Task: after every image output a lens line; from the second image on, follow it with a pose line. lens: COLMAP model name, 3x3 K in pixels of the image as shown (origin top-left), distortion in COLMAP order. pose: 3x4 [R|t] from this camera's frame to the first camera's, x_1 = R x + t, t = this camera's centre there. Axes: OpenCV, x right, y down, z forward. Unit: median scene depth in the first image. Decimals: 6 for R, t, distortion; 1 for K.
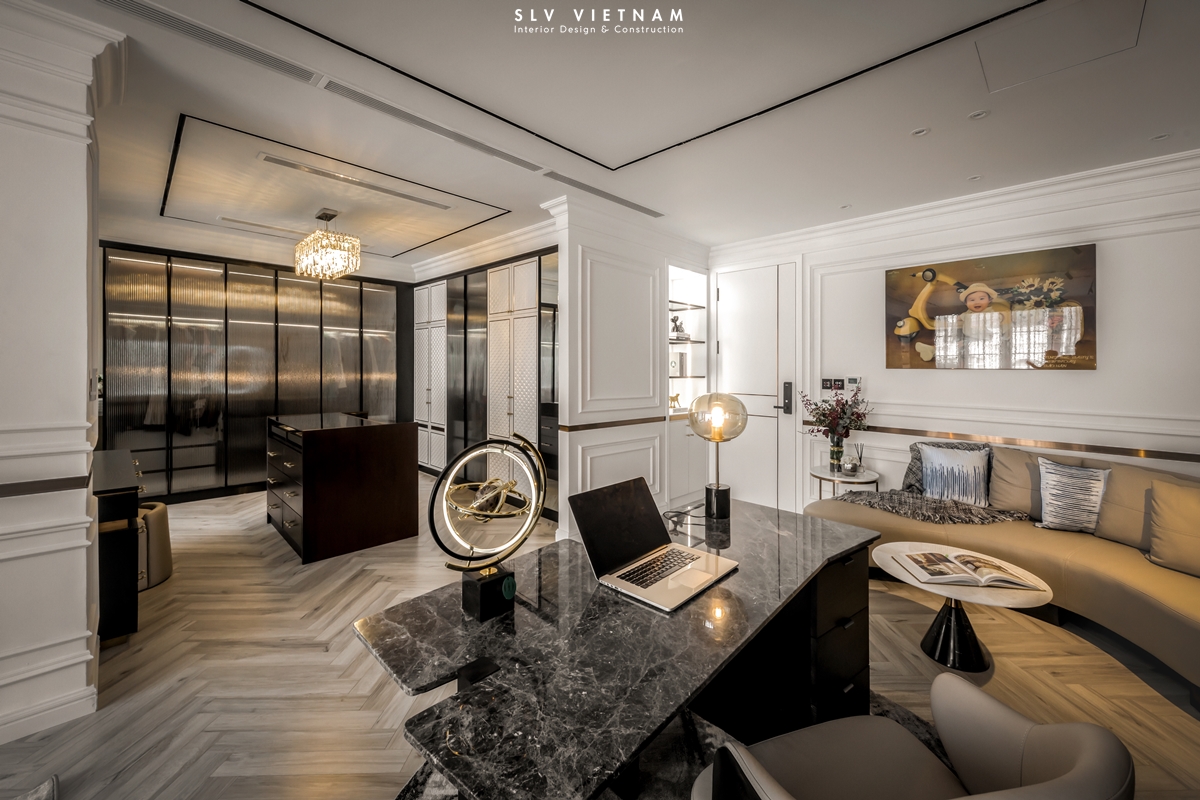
lens RADIAL K [[473.2, 0, 619.1], [0, 473.2, 364.3], [0, 0, 1]] dist [0.006928, 0.000345]
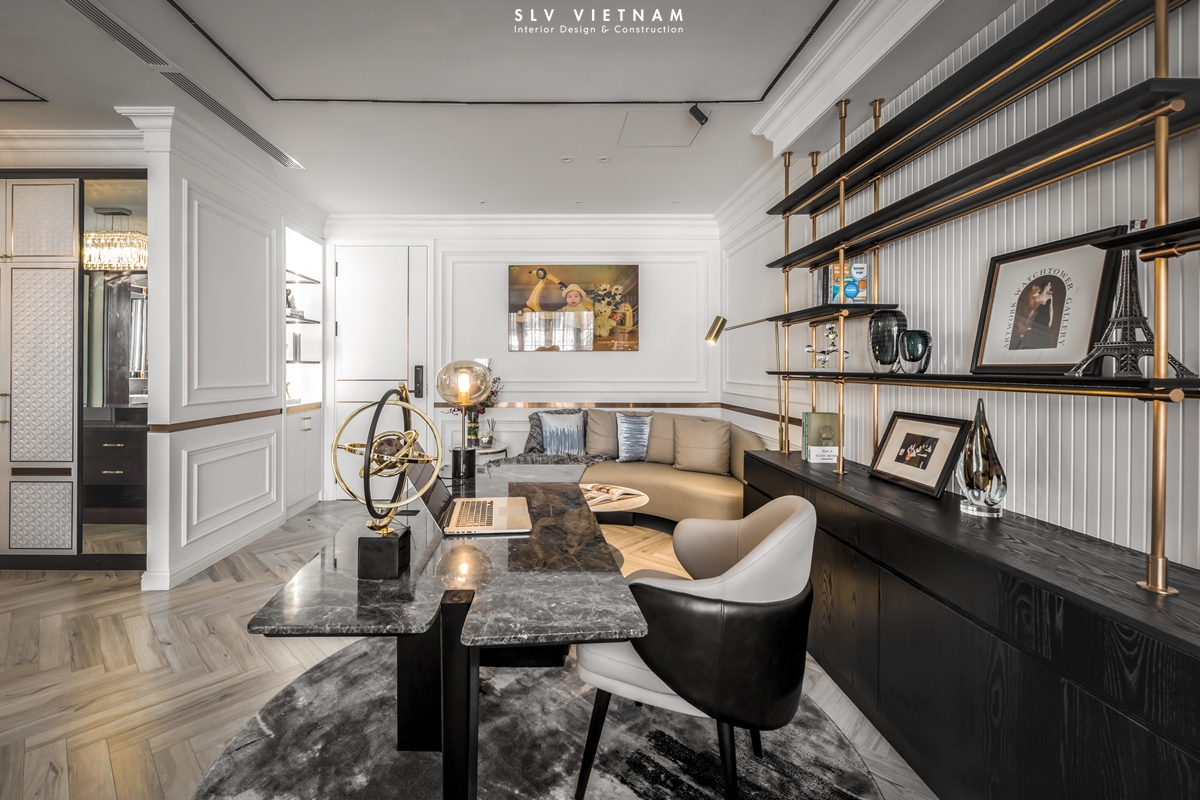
lens RADIAL K [[520.8, 0, 557.1], [0, 520.8, 363.6], [0, 0, 1]] dist [0.006666, -0.002086]
pose [[0.728890, -0.005048, 0.684612, -0.216438], [-0.000547, 0.999968, 0.007956, 0.029203], [-0.684630, -0.006173, 0.728864, 0.005300]]
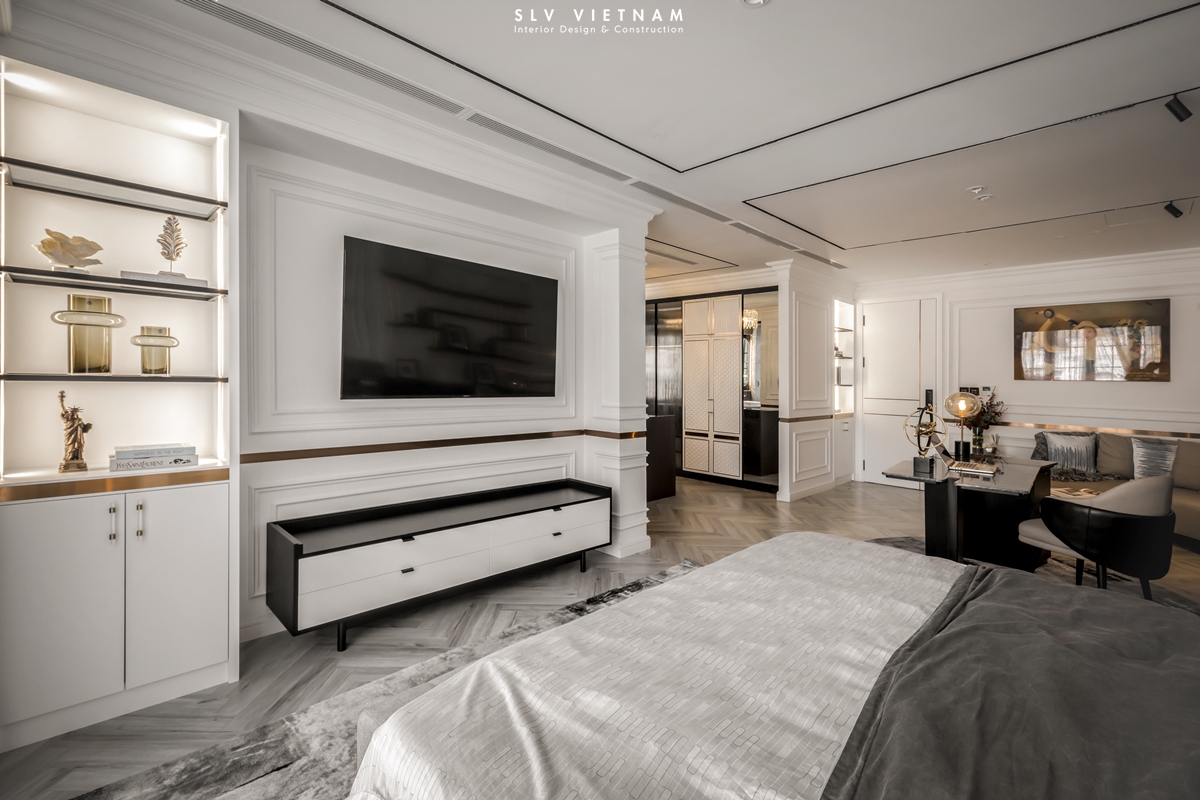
lens RADIAL K [[520.8, 0, 618.5], [0, 520.8, 368.6], [0, 0, 1]] dist [0.006666, -0.002086]
pose [[0.999483, 0.006076, -0.031561, -0.546551], [-0.006333, 0.999948, -0.008031, -0.003886], [0.031510, 0.008226, 0.999470, -0.560689]]
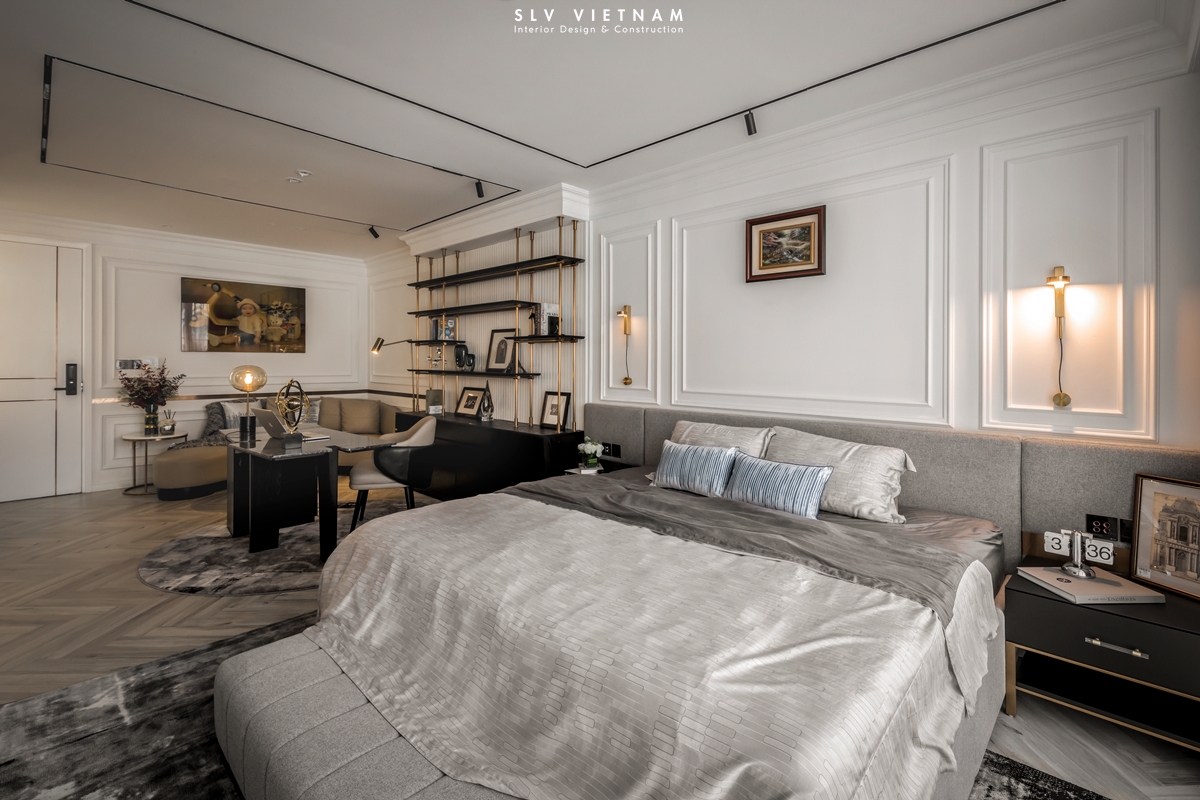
lens RADIAL K [[534.7, 0, 592.1], [0, 534.7, 372.3], [0, 0, 1]] dist [0.001202, -0.001088]
pose [[0.045294, -0.033696, 0.998405, -0.898296], [-0.017371, 0.999253, 0.034513, -0.004614], [-0.998823, -0.018906, 0.044675, -0.216640]]
